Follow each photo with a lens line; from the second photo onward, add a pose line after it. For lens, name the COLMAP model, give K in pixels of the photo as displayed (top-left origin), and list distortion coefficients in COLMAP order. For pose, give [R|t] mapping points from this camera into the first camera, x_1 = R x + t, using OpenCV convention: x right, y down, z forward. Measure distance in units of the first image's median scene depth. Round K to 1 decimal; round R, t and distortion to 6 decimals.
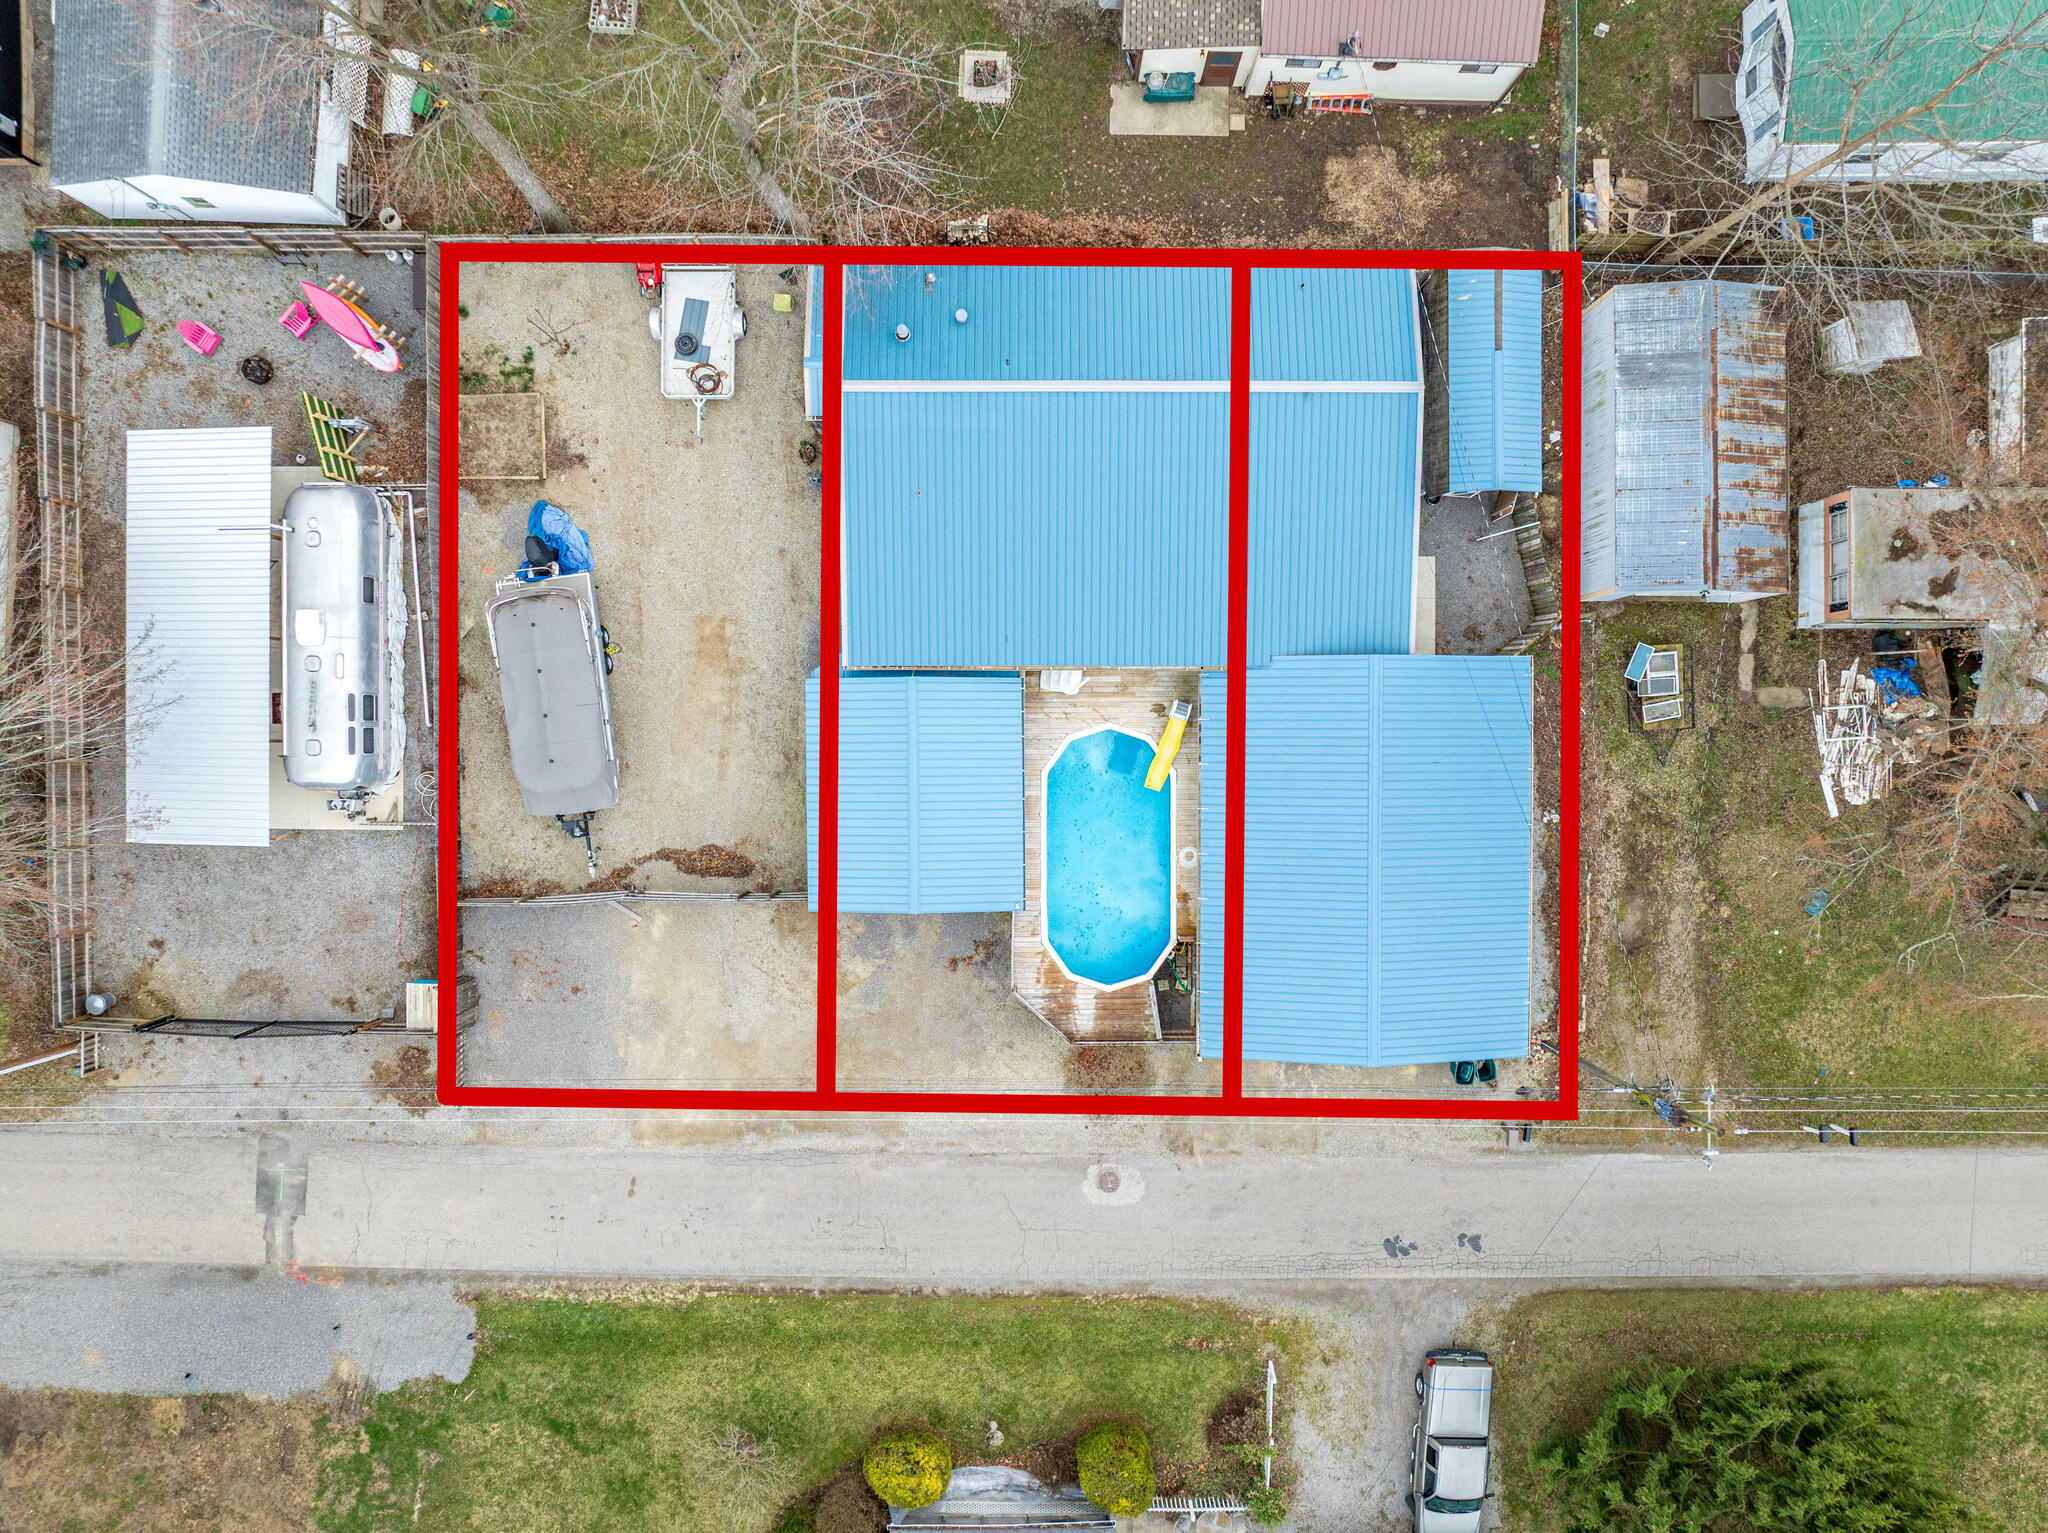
lens RADIAL K [[1443.6, 0, 1032.4], [0, 1443.6, 775.6], [0, 0, 1]] dist [-0.039492, 0.003898]
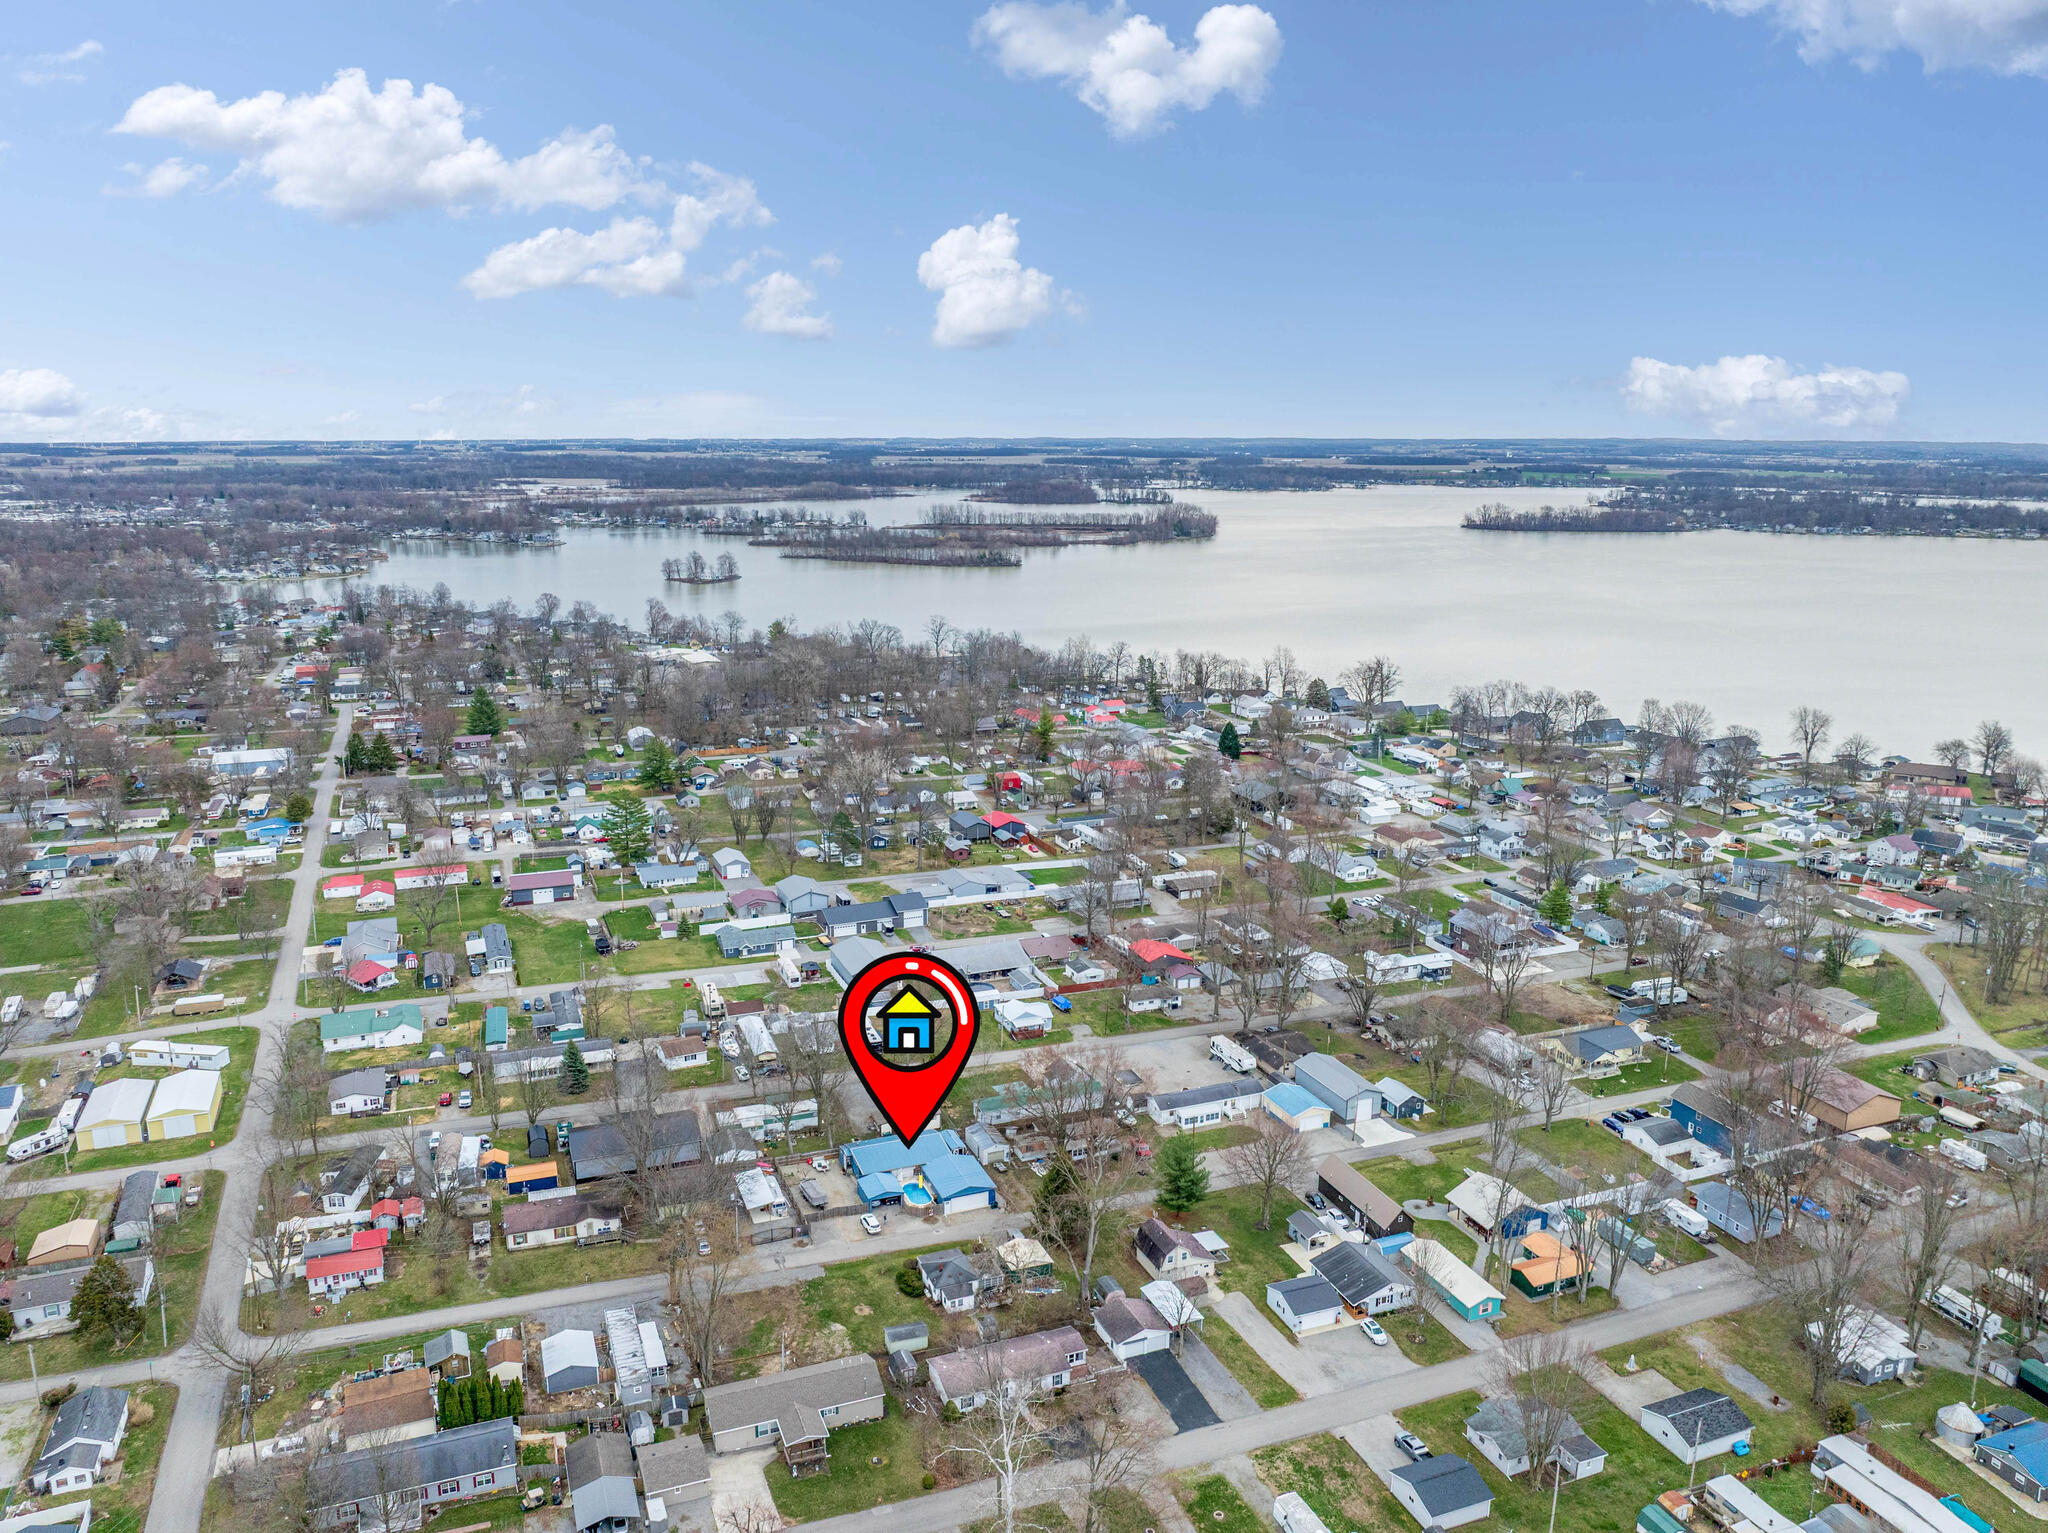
lens RADIAL K [[1443.6, 0, 1032.4], [0, 1443.6, 775.6], [0, 0, 1]] dist [-0.039492, 0.003898]
pose [[0.923921, -0.081551, 0.373790, -1.436612], [0.382576, 0.202688, -0.901417, 4.763776], [-0.002251, 0.975842, 0.218468, -1.739407]]
